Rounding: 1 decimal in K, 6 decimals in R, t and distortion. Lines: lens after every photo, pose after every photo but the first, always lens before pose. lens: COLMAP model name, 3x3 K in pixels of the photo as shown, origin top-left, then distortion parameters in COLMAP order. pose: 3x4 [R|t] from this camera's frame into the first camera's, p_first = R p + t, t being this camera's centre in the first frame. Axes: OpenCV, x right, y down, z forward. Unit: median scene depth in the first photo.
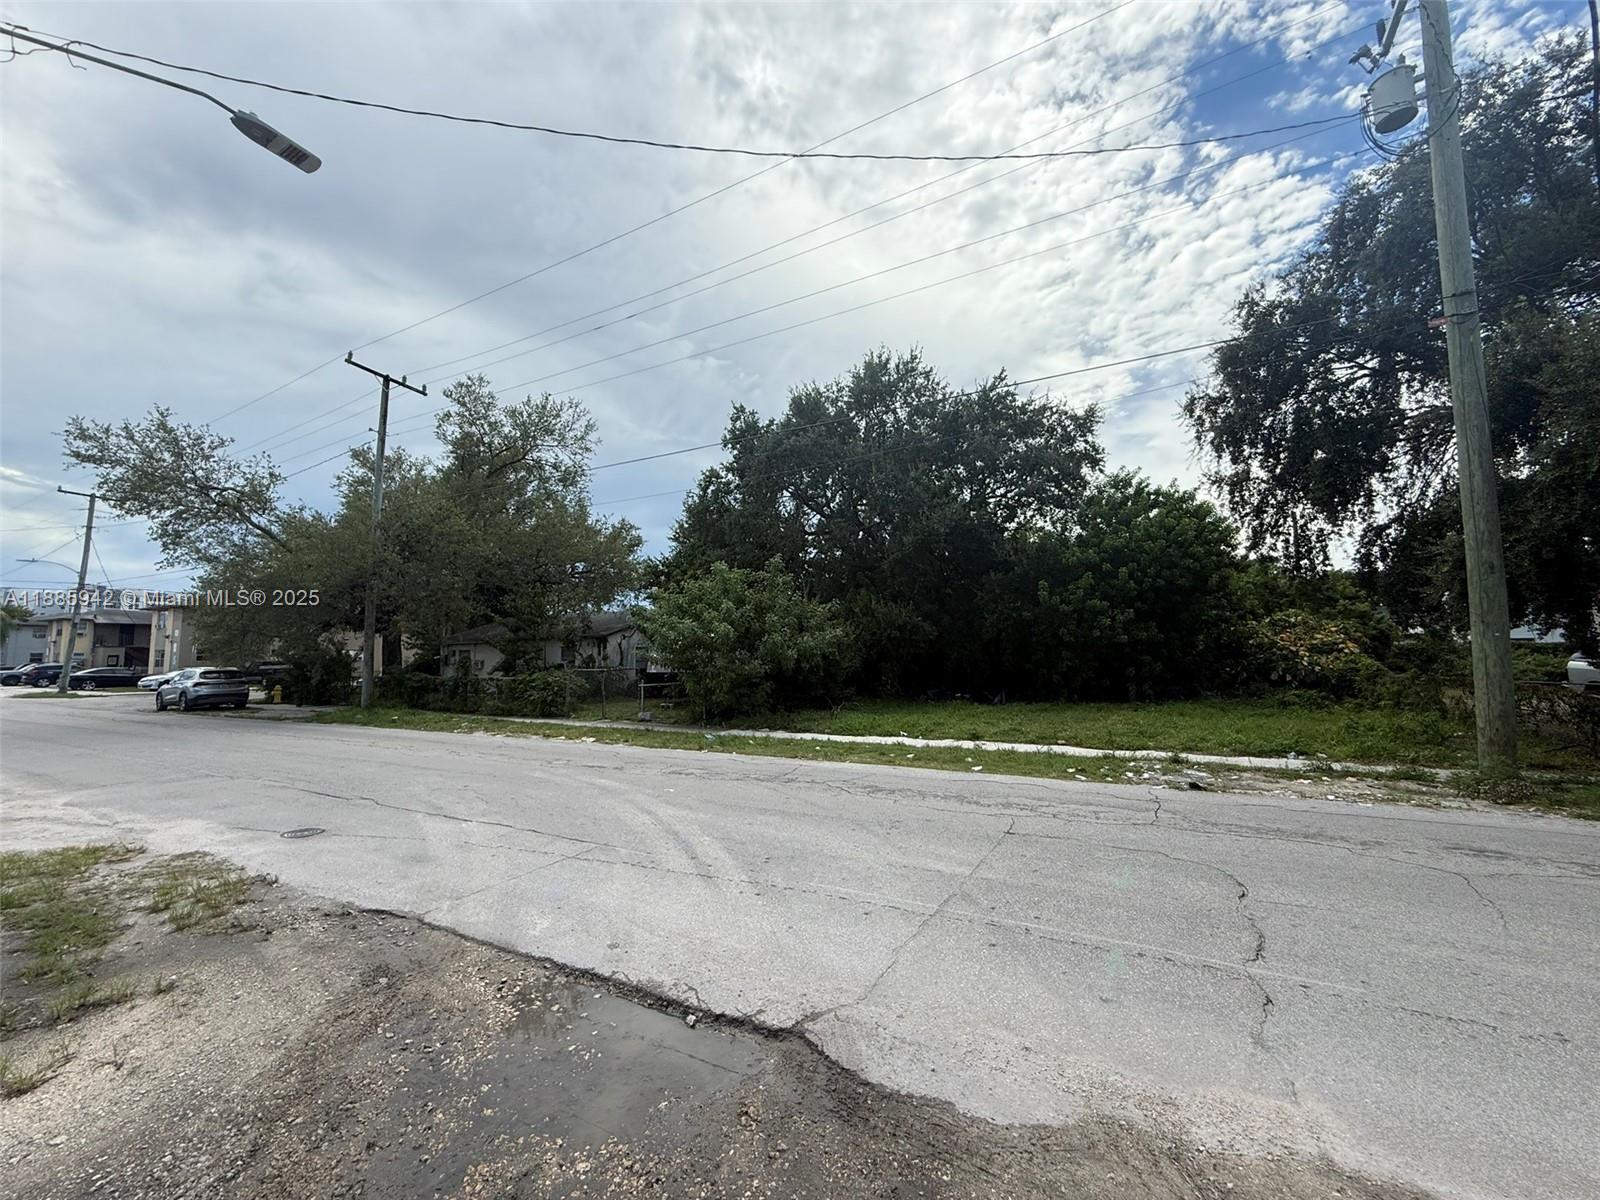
lens RADIAL K [[638.2, 0, 799.7], [0, 638.2, 594.2], [0, 0, 1]] dist [-0.003325, 0.000837]
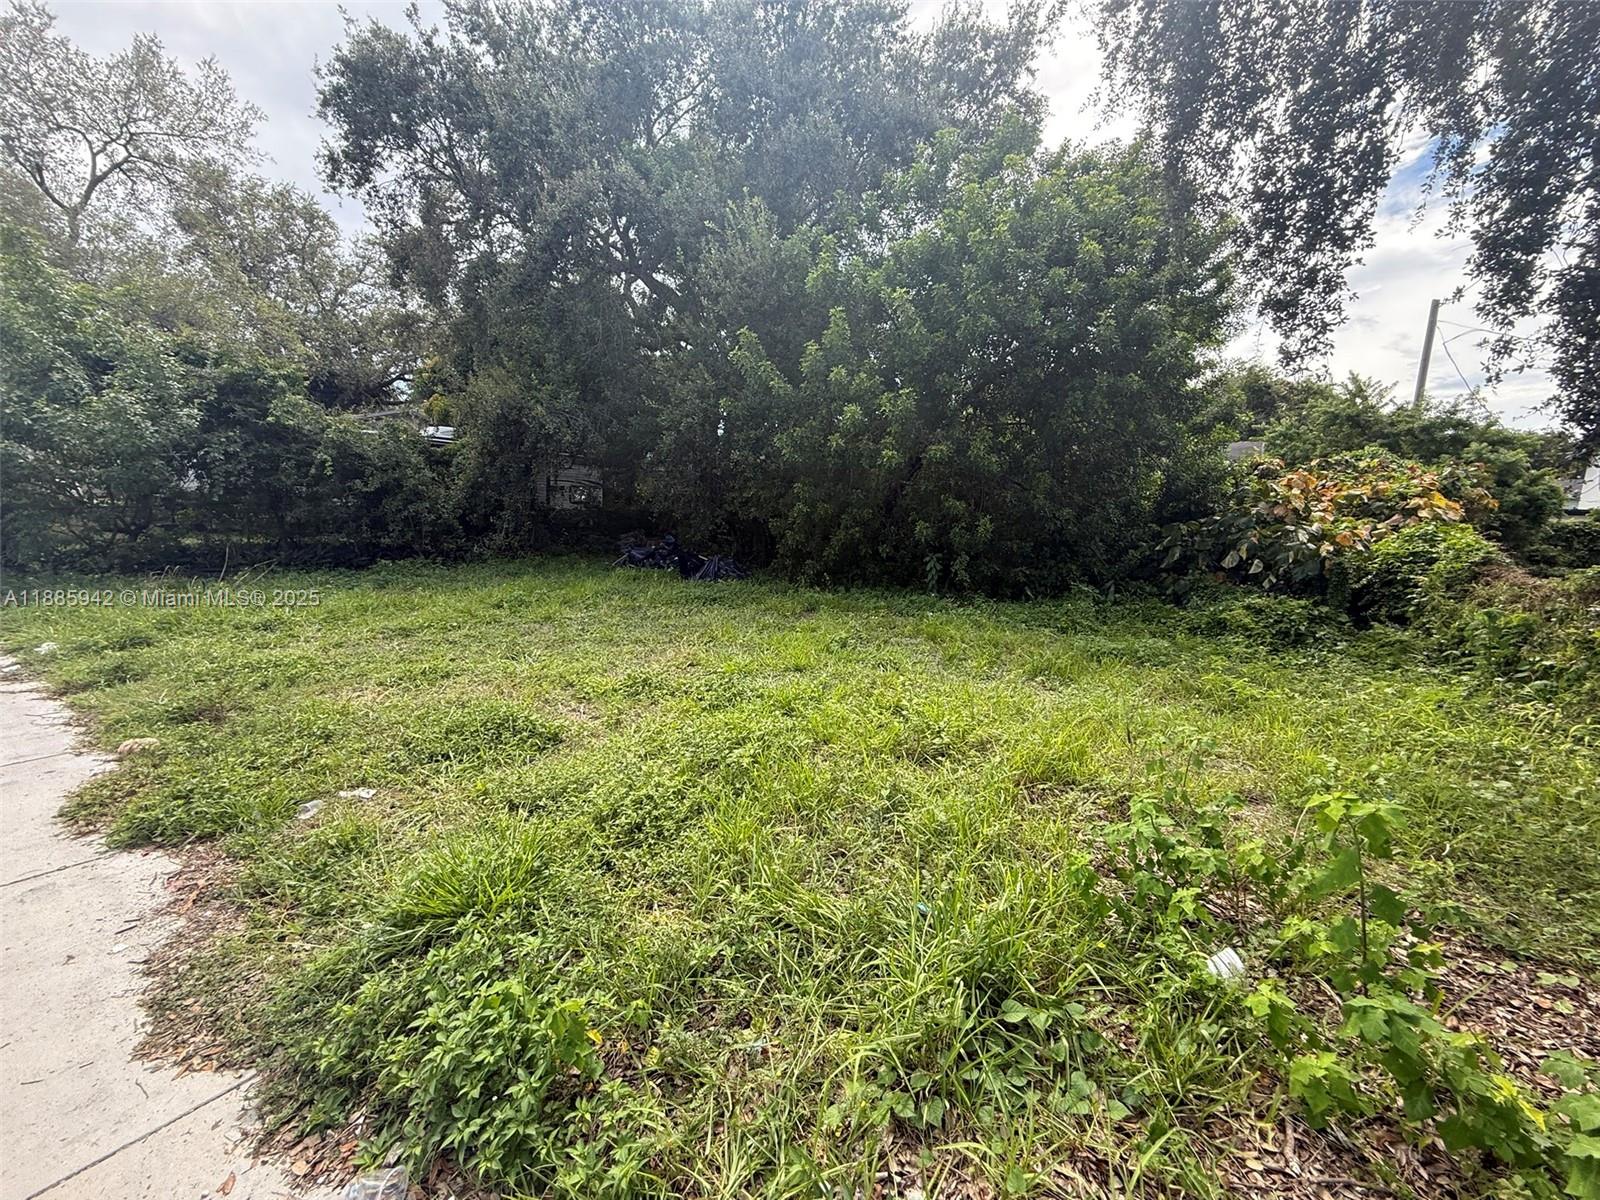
lens RADIAL K [[638.2, 0, 799.1], [0, 638.2, 602.5], [0, 0, 1]] dist [-0.003325, 0.000837]
pose [[0.991959, 0.071092, -0.104701, 0.070755], [-0.043834, 0.969103, 0.242728, 0.008844], [0.118722, -0.236187, 0.964428, 0.075350]]
